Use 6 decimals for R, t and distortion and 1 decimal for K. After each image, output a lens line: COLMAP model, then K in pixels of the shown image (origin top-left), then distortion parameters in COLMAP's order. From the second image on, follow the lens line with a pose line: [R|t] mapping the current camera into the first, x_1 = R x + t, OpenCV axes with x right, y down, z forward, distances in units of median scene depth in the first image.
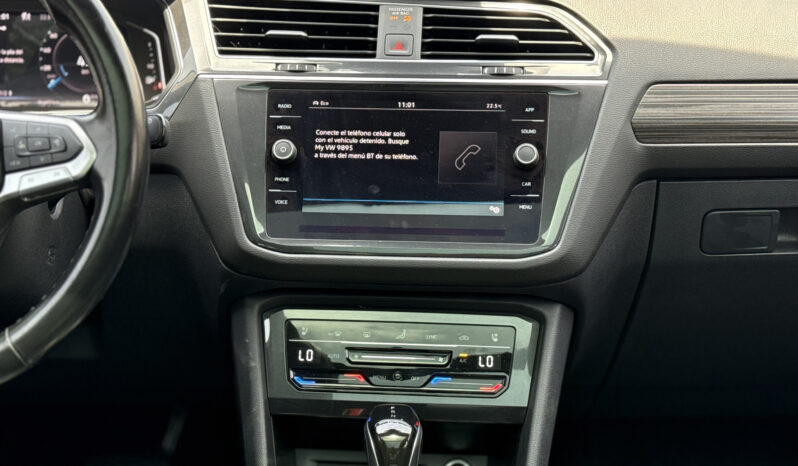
lens RADIAL K [[1219.7, 0, 399.0], [0, 1219.7, 233.0], [0, 0, 1]] dist [0.118214, -0.004972]
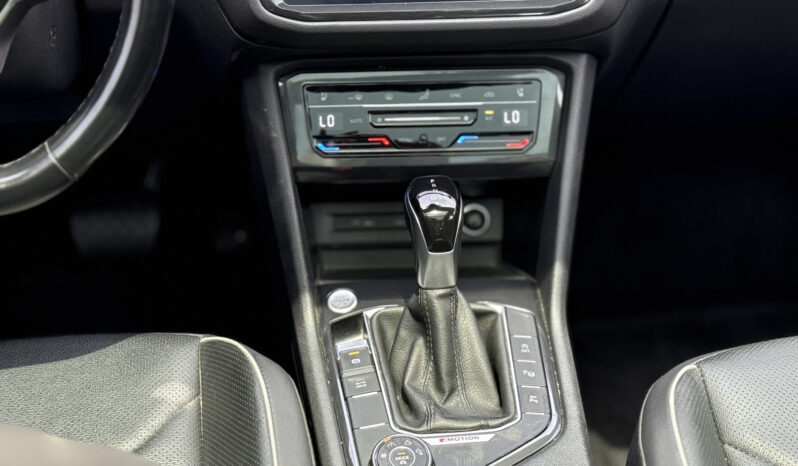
lens RADIAL K [[1219.7, 0, 399.0], [0, 1219.7, 233.0], [0, 0, 1]] dist [0.118214, -0.004972]
pose [[0.994984, -0.065812, 0.075341, -0.099075], [0.041827, 0.957823, 0.284300, -0.088535], [-0.090873, -0.279723, 0.955771, 0.046487]]
